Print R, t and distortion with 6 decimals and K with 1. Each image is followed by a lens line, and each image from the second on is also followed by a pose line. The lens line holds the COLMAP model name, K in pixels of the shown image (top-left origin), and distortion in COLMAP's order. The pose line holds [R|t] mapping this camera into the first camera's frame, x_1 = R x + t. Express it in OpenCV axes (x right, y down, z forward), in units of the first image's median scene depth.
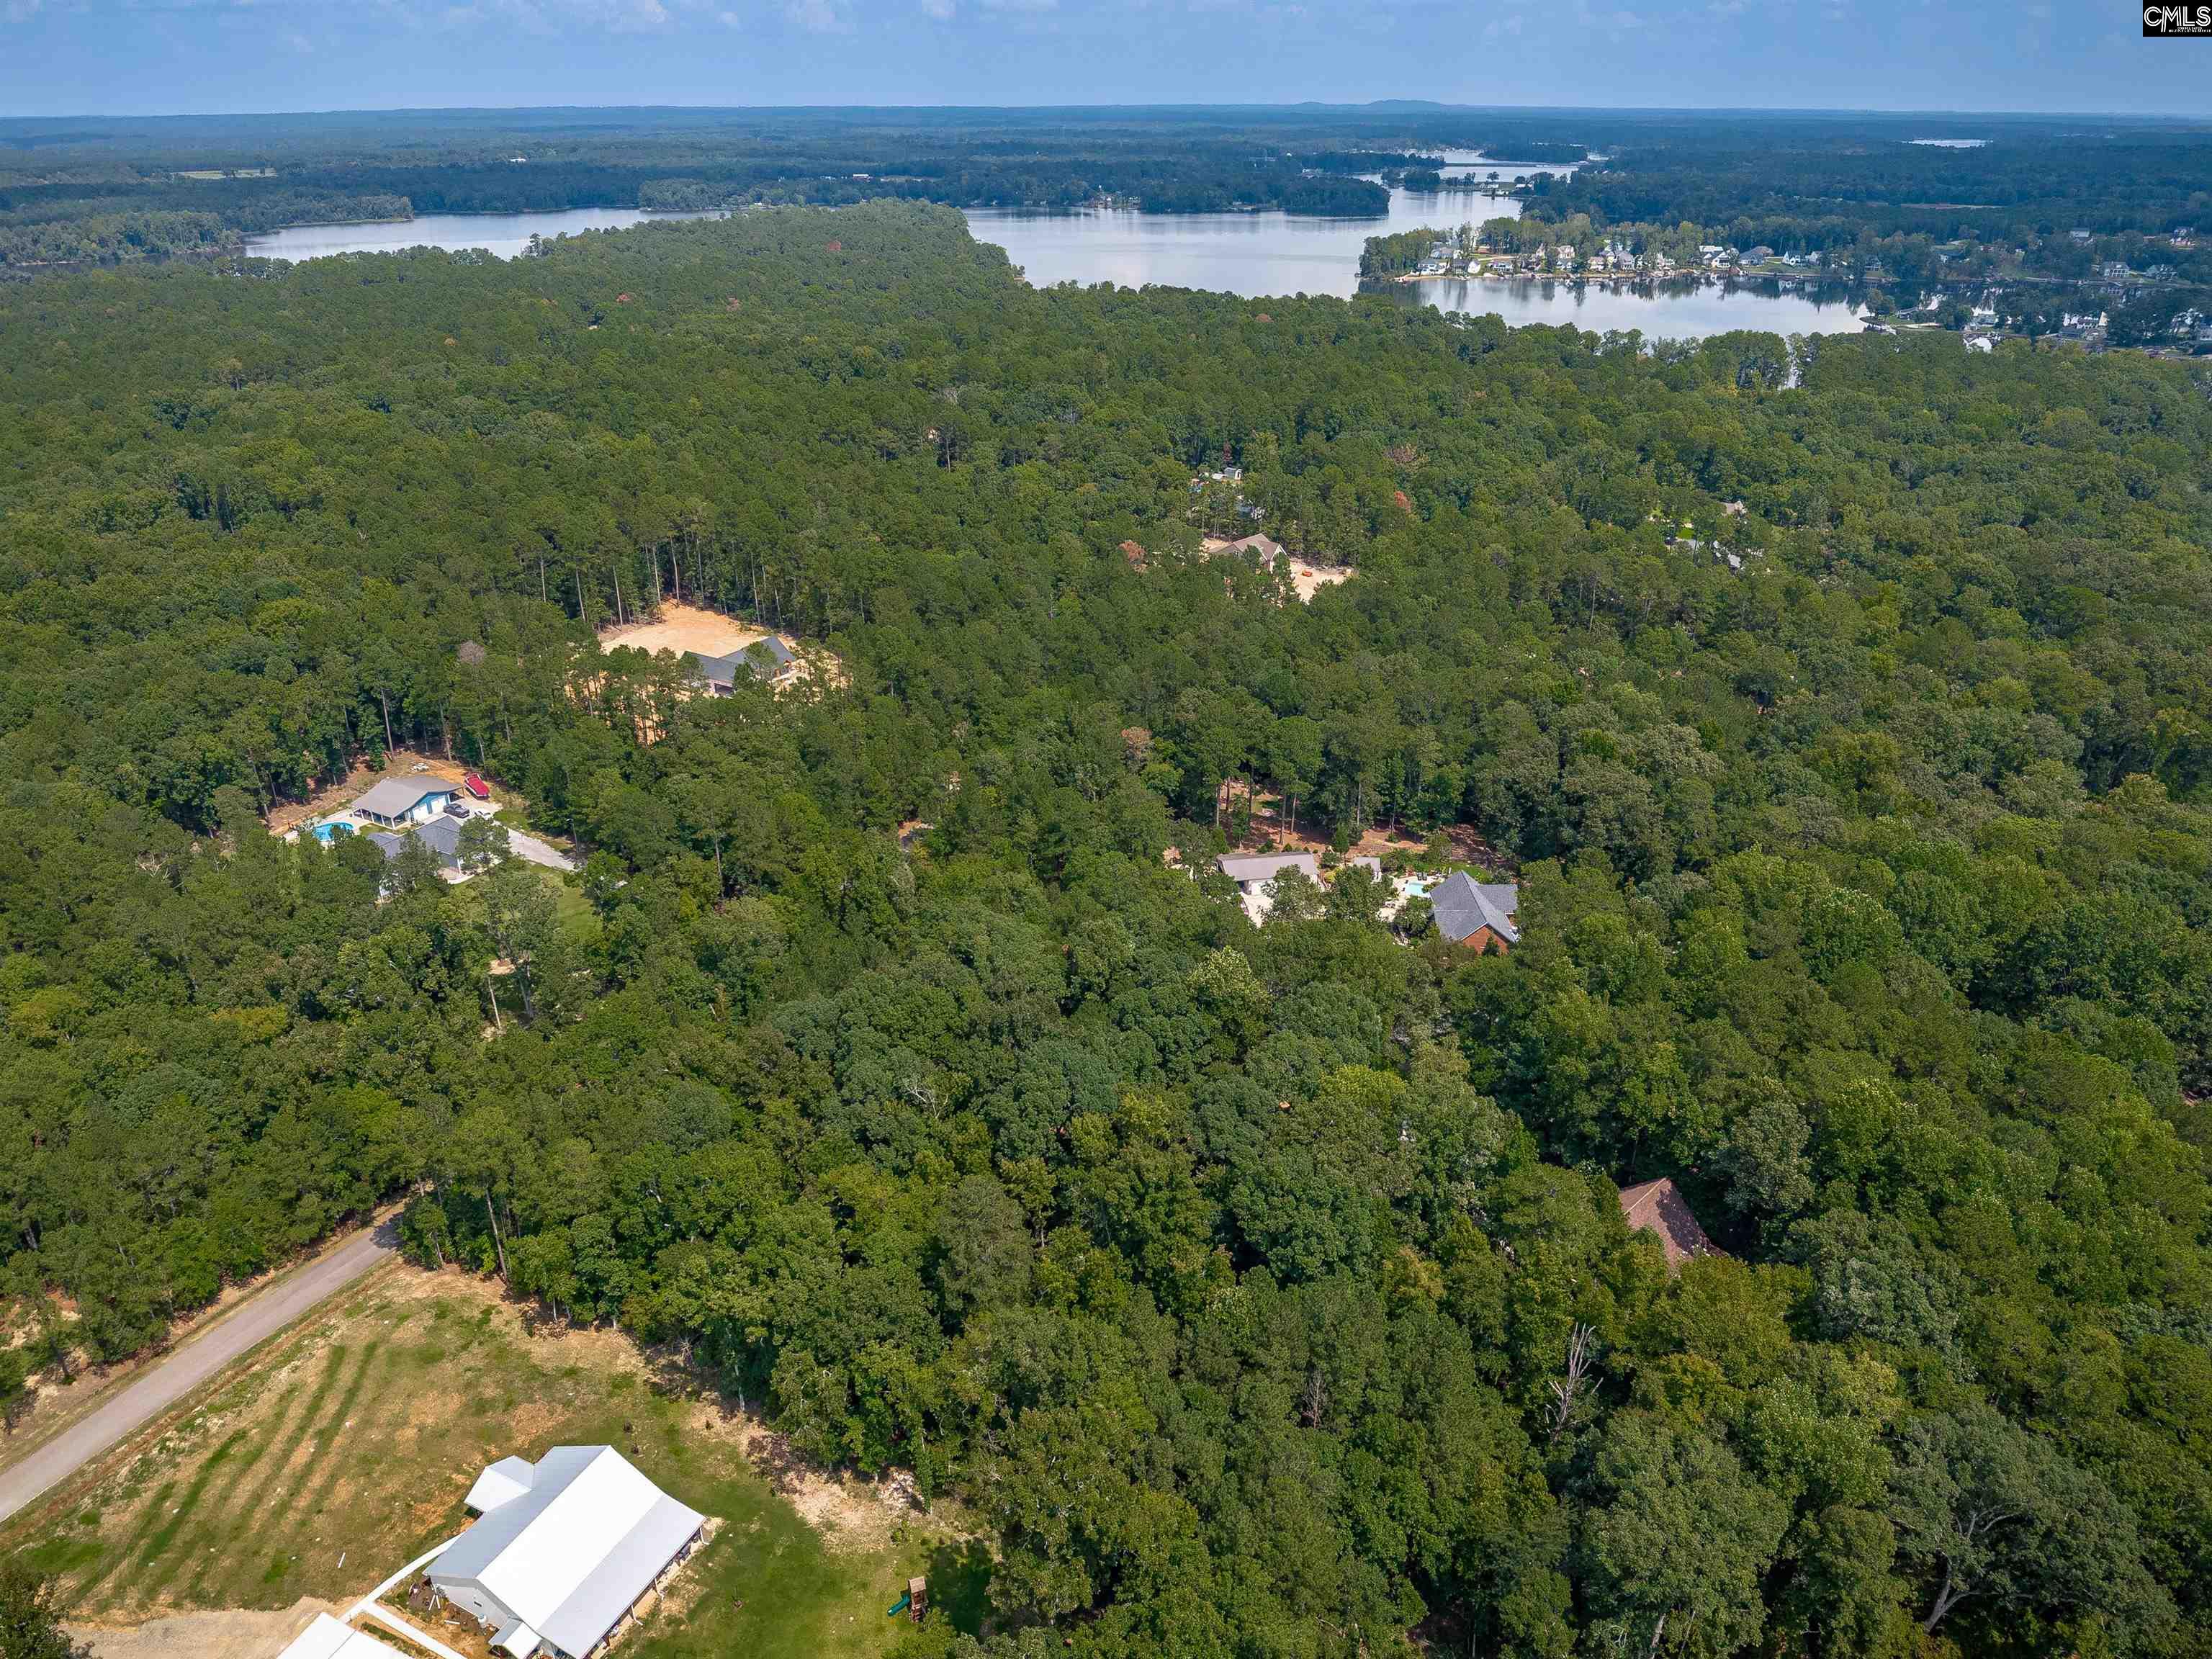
lens RADIAL K [[1531.0, 0, 1101.6], [0, 1531.0, 812.8], [0, 0, 1]] dist [-0.004048, -0.022440]
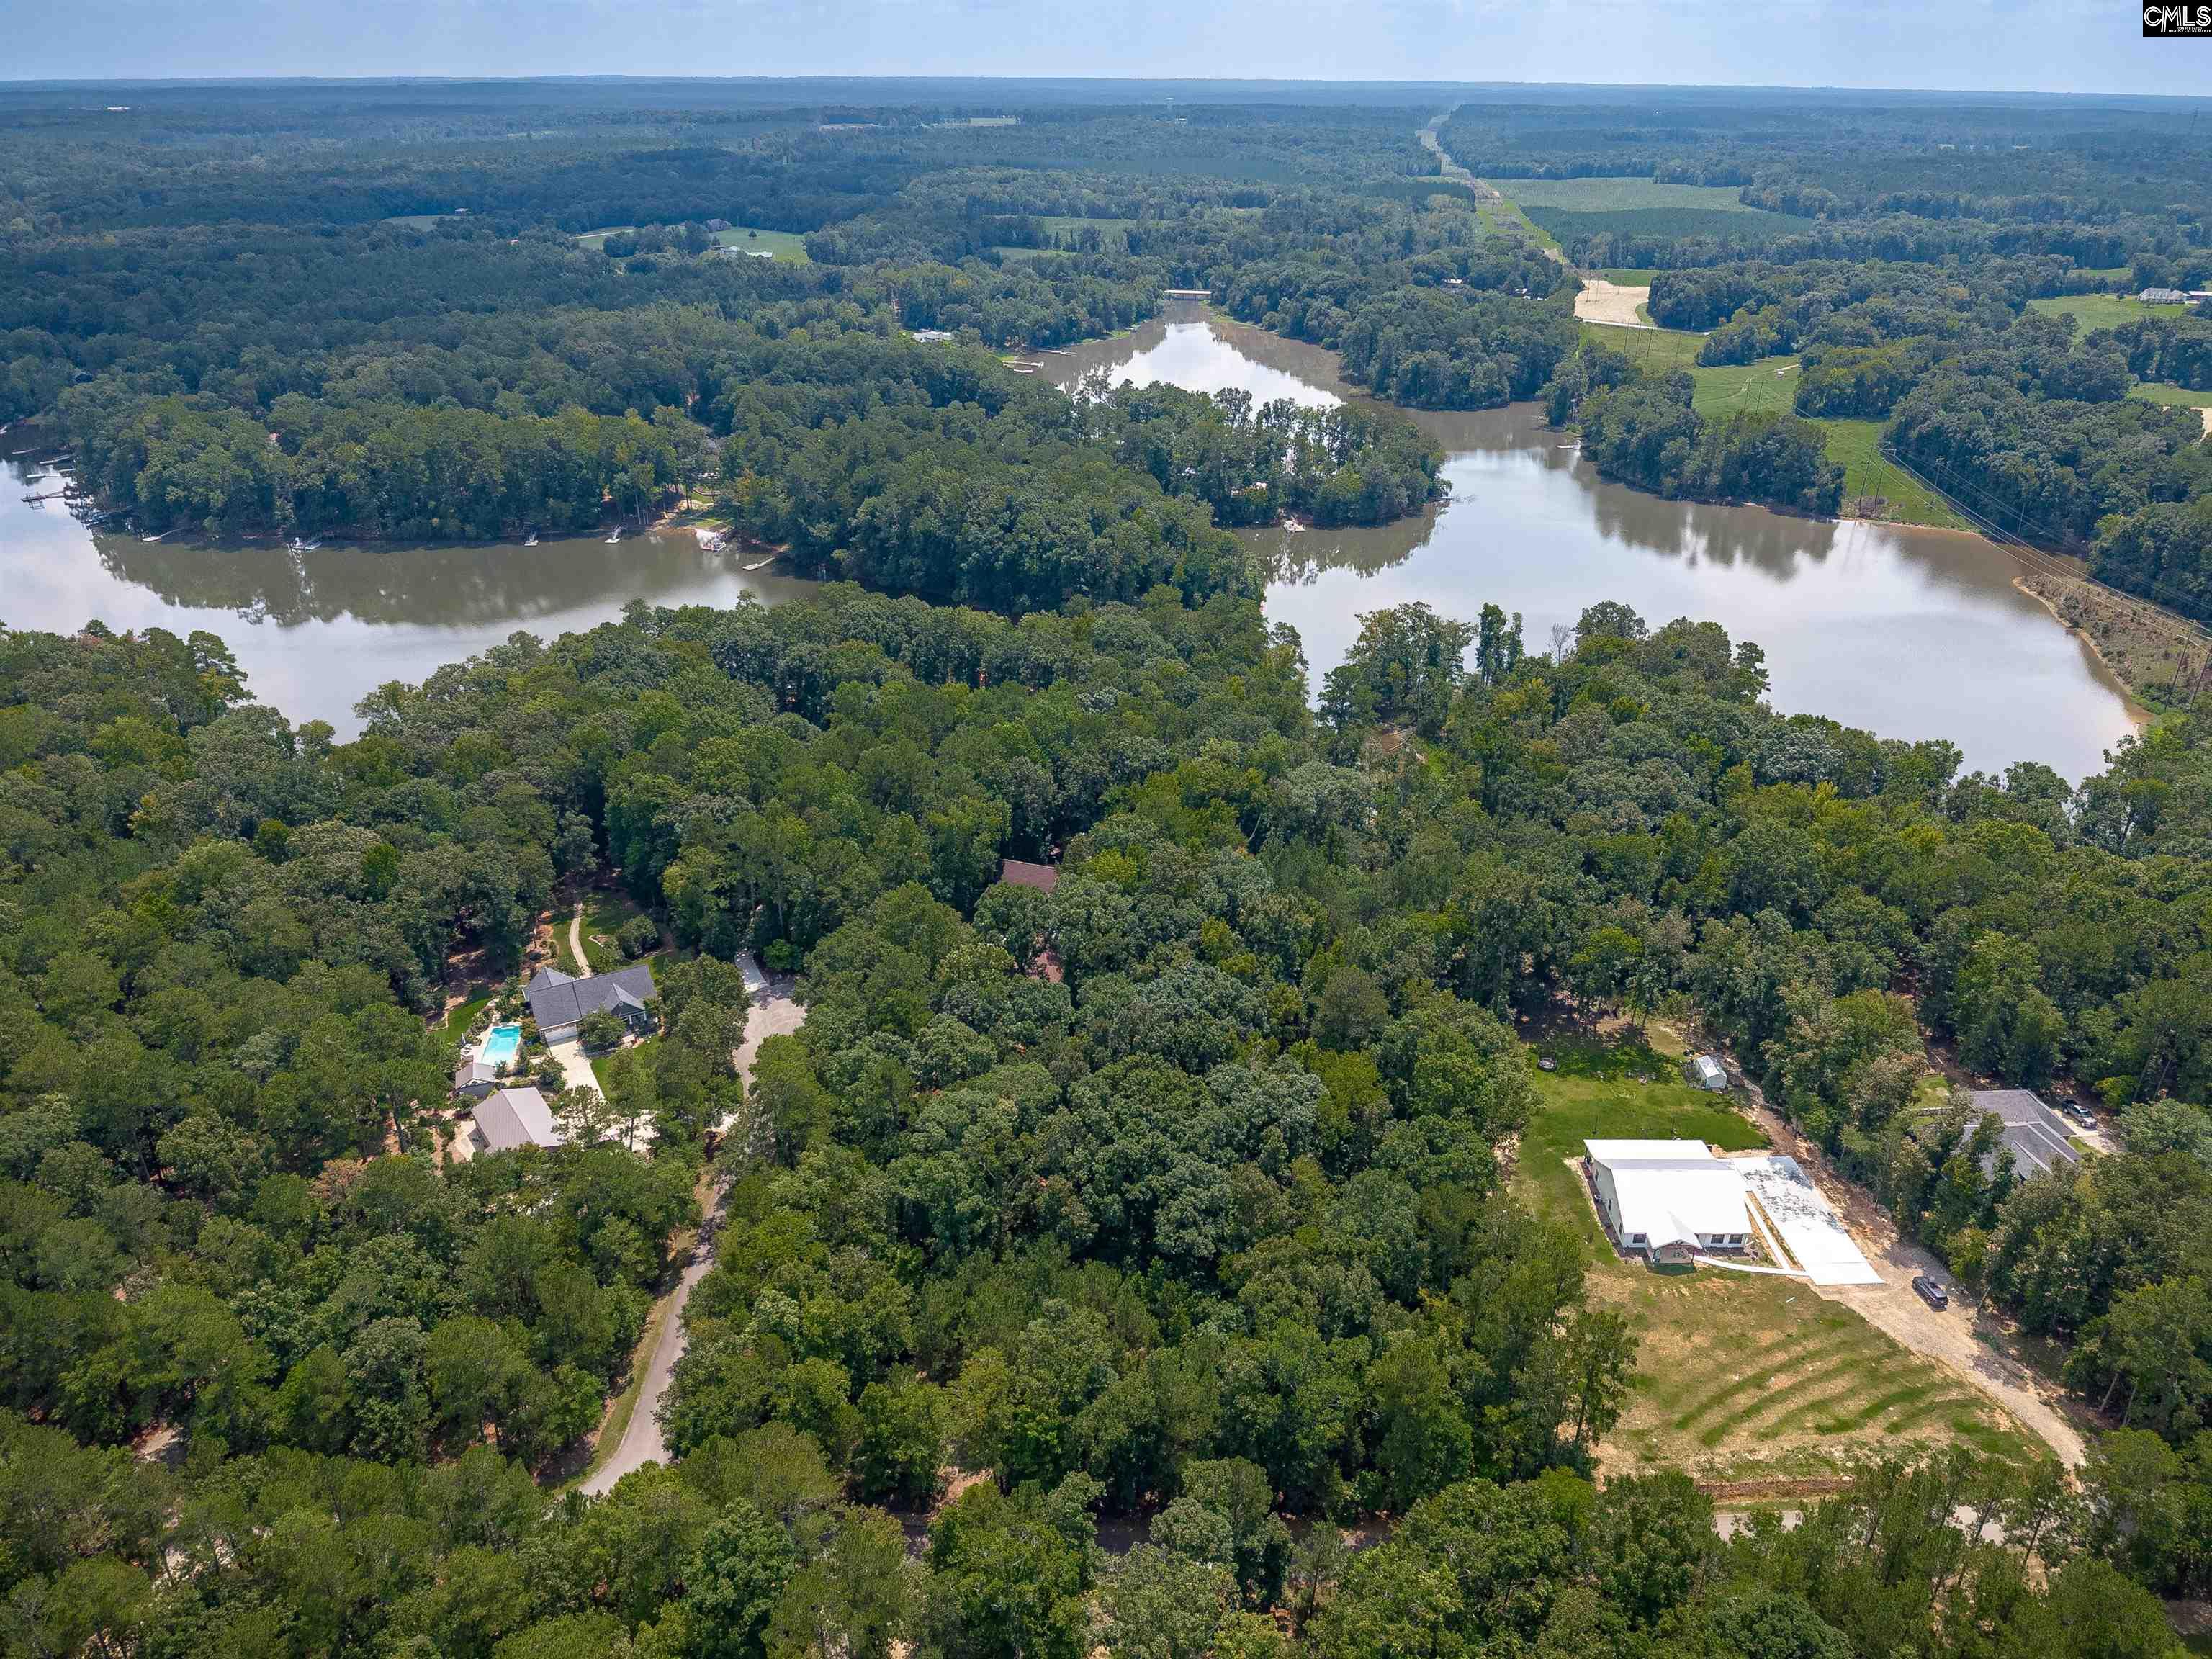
lens RADIAL K [[1531.0, 0, 1108.3], [0, 1531.0, 828.8], [0, 0, 1]] dist [-0.004048, -0.022440]
pose [[-0.450856, -0.398916, 0.798495, -0.437792], [0.370583, 0.730177, 0.574029, -0.305418], [-0.812033, 0.554713, -0.181373, 0.579843]]
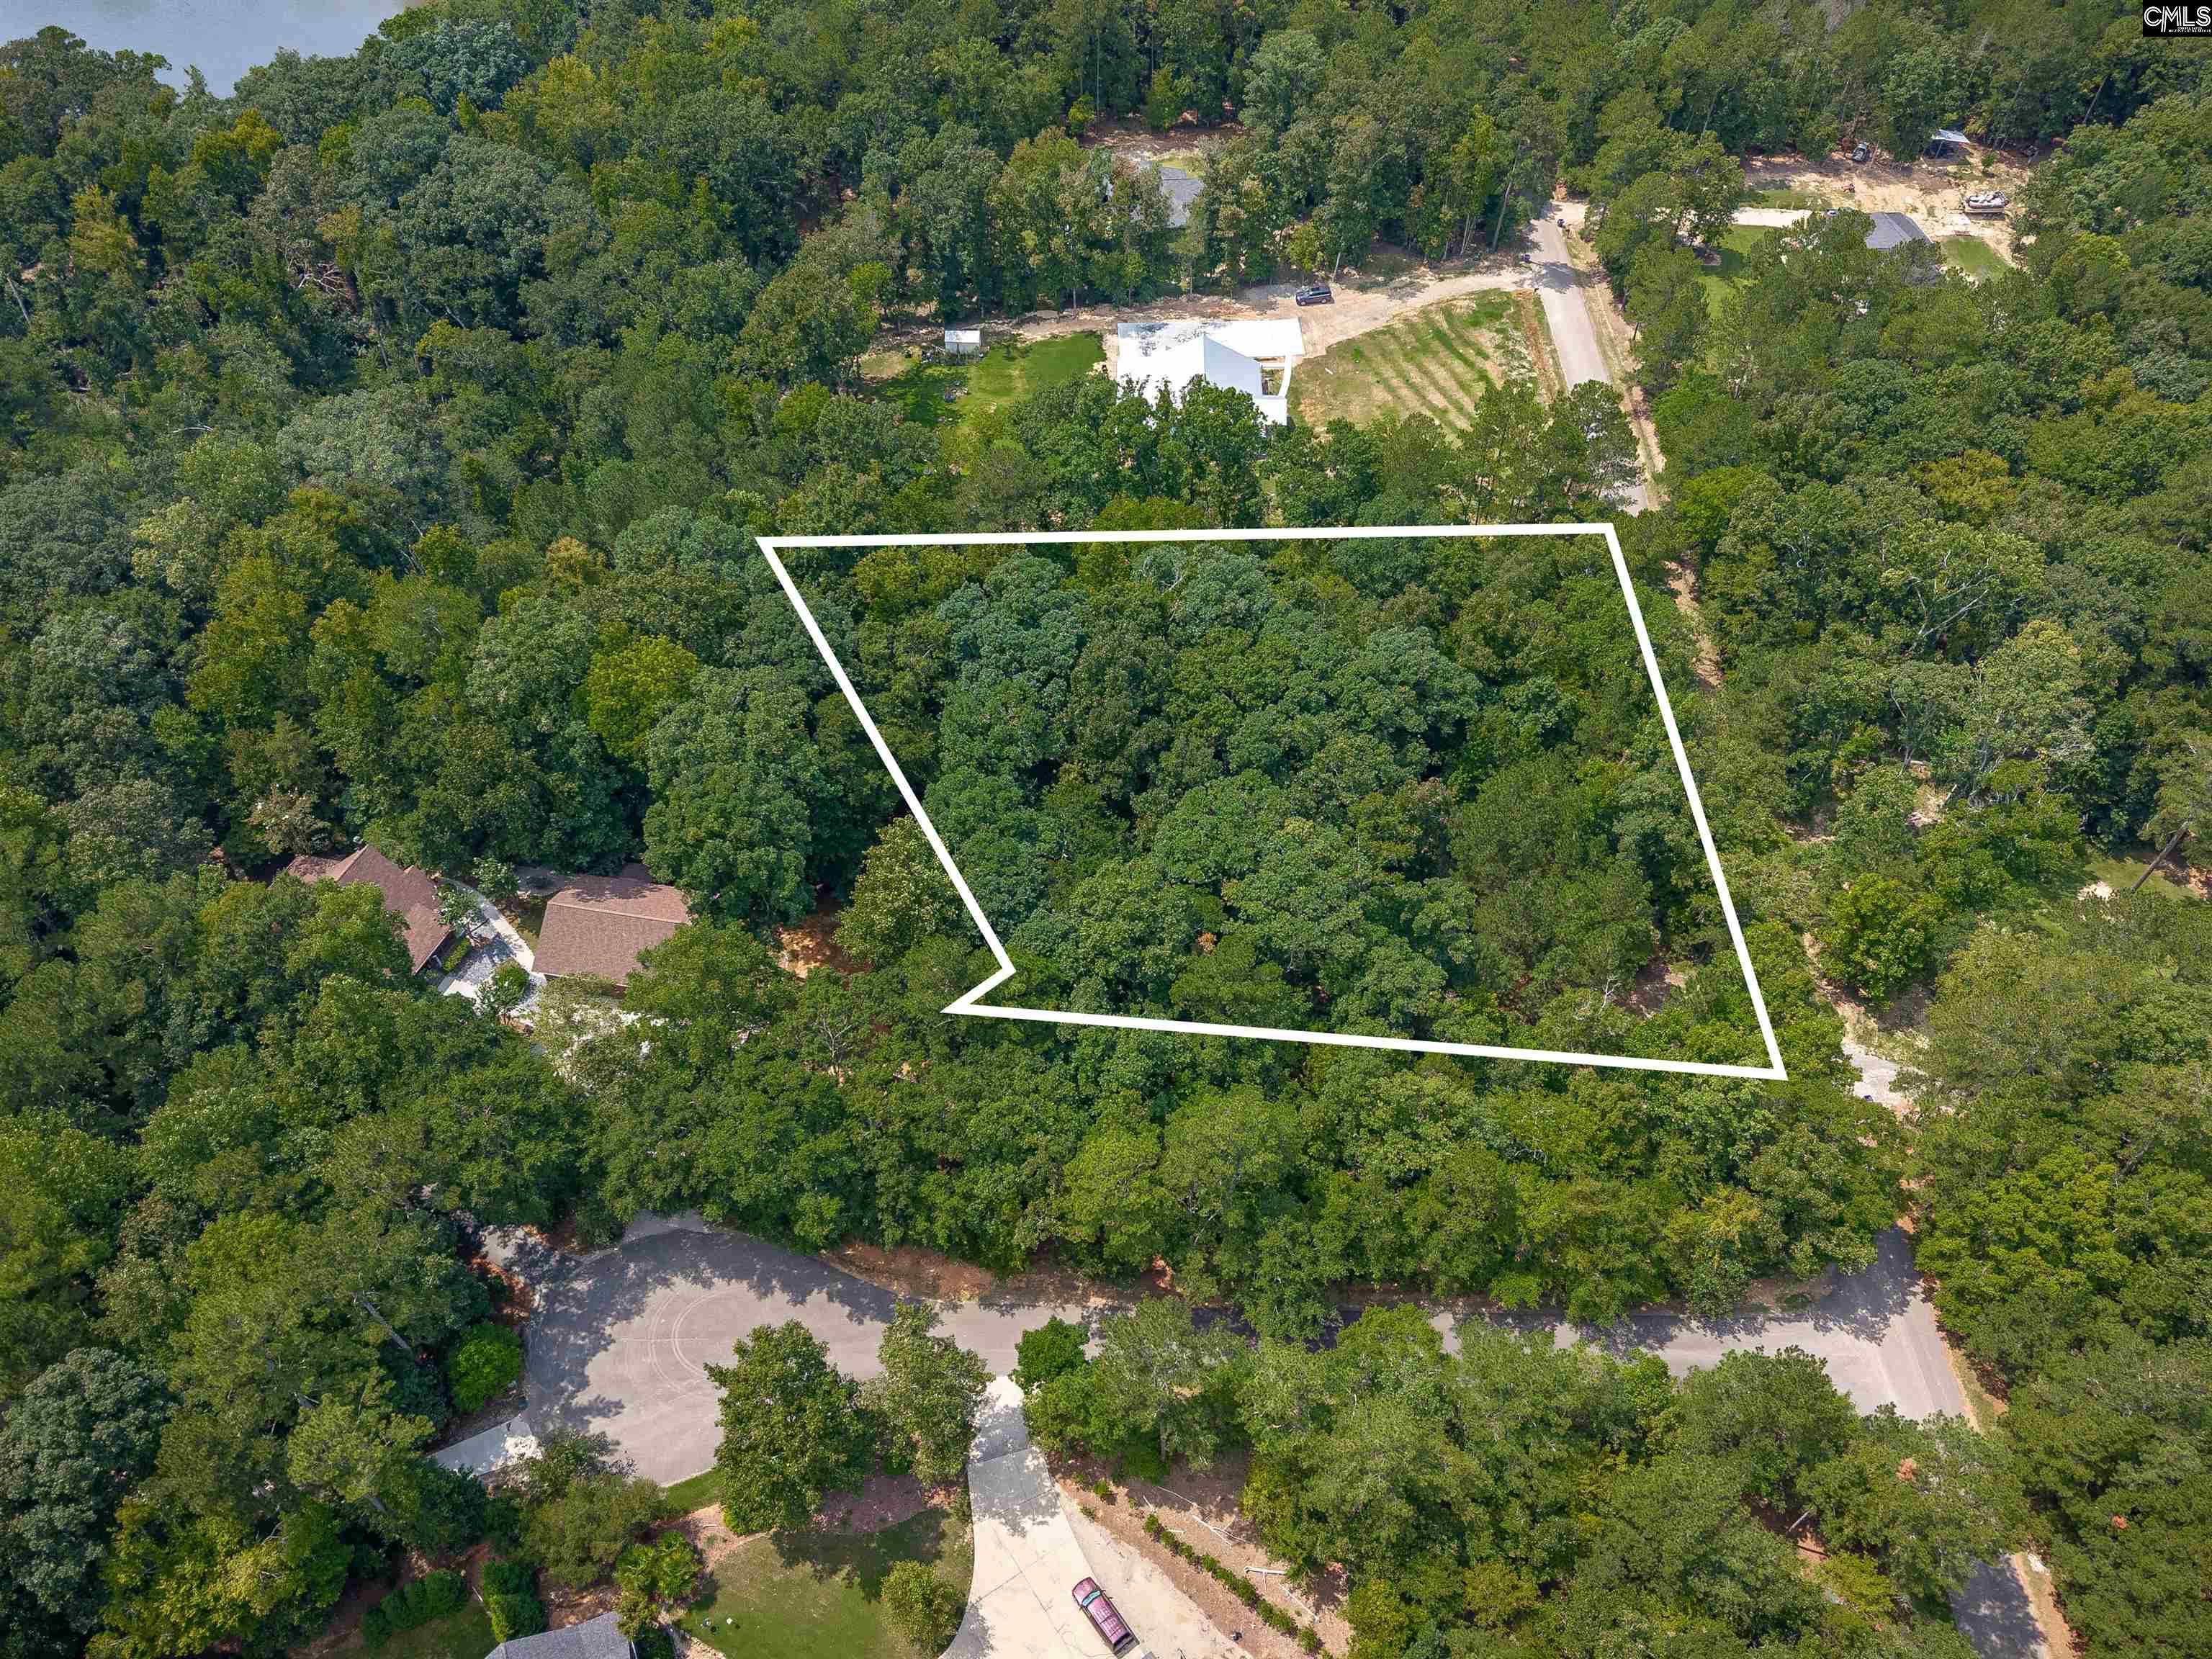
lens RADIAL K [[1531.0, 0, 1113.0], [0, 1531.0, 826.7], [0, 0, 1]] dist [-0.004048, -0.022440]
pose [[-0.900461, 0.327675, -0.286004, 0.093219], [-0.190970, 0.292934, 0.936867, -0.271856], [0.390769, 0.898231, -0.201200, 0.620473]]
